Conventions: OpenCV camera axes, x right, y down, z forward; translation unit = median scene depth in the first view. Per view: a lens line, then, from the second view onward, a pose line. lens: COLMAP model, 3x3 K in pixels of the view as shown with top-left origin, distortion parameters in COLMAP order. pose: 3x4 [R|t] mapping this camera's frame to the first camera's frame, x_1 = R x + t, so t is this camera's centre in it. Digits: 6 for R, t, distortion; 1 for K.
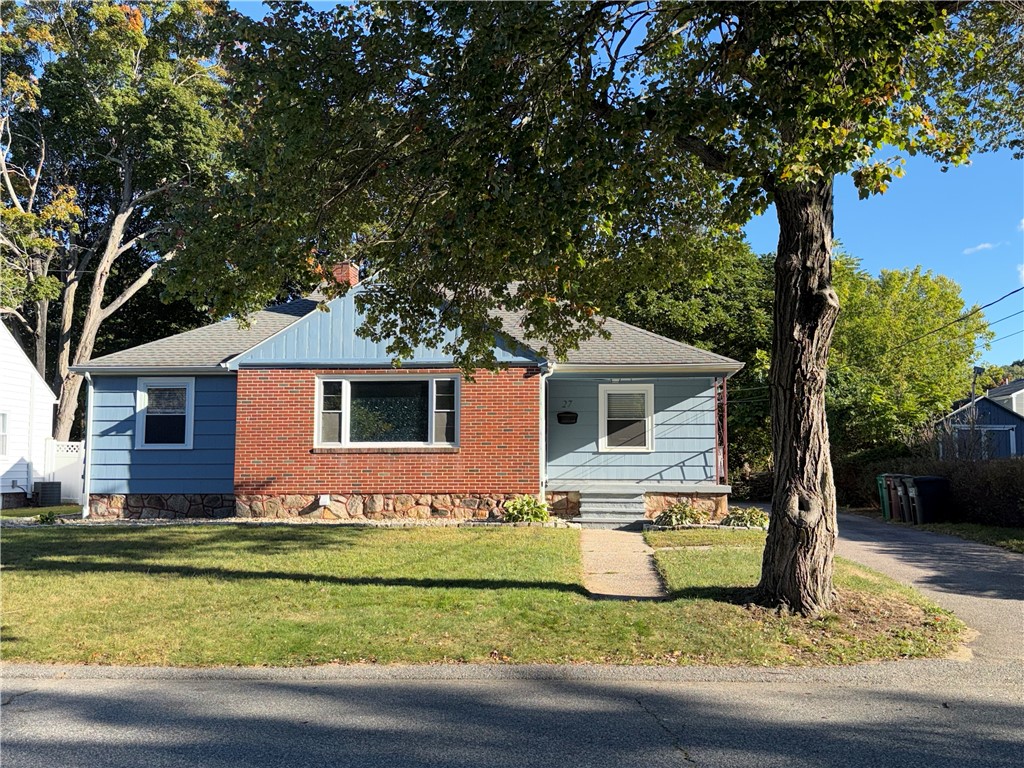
lens RADIAL K [[980.9, 0, 512.1], [0, 980.9, 382.3], [0, 0, 1]] dist [0.107842, -0.002277]
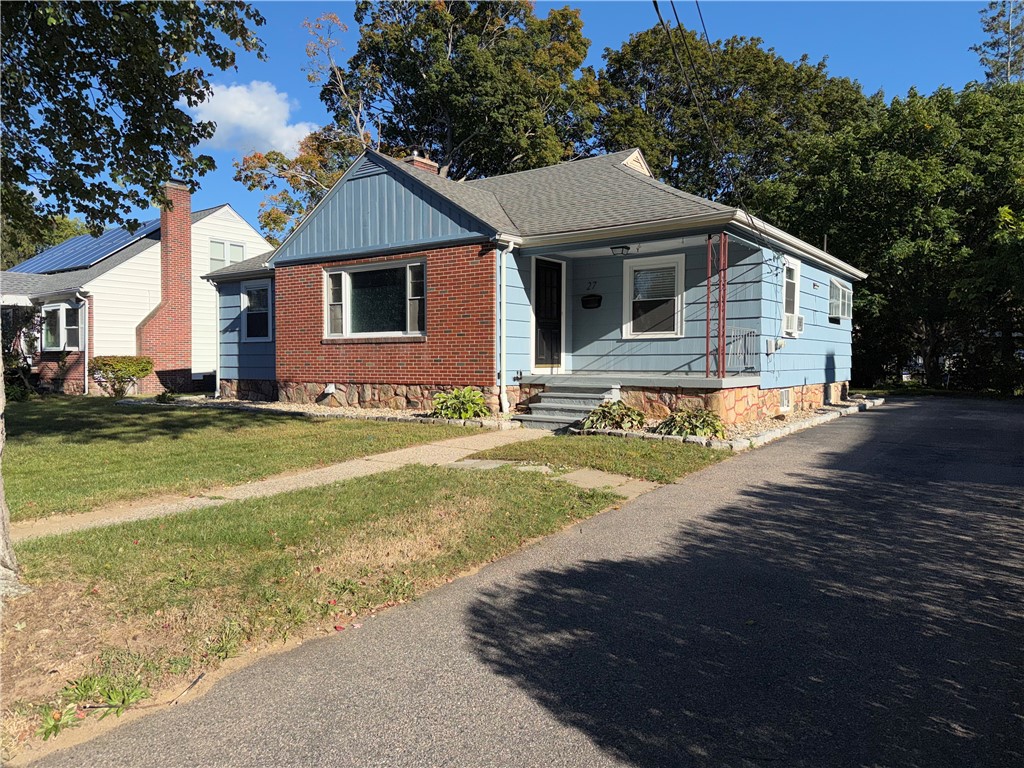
lens RADIAL K [[725.7, 0, 517.0], [0, 725.7, 386.4], [0, 0, 1]] dist [0.128549, -0.176636]
pose [[0.846256, 0.016407, -0.532524, 0.386208], [0.047574, 0.993206, 0.106202, 0.043518], [0.530648, -0.115208, 0.839726, 0.447074]]
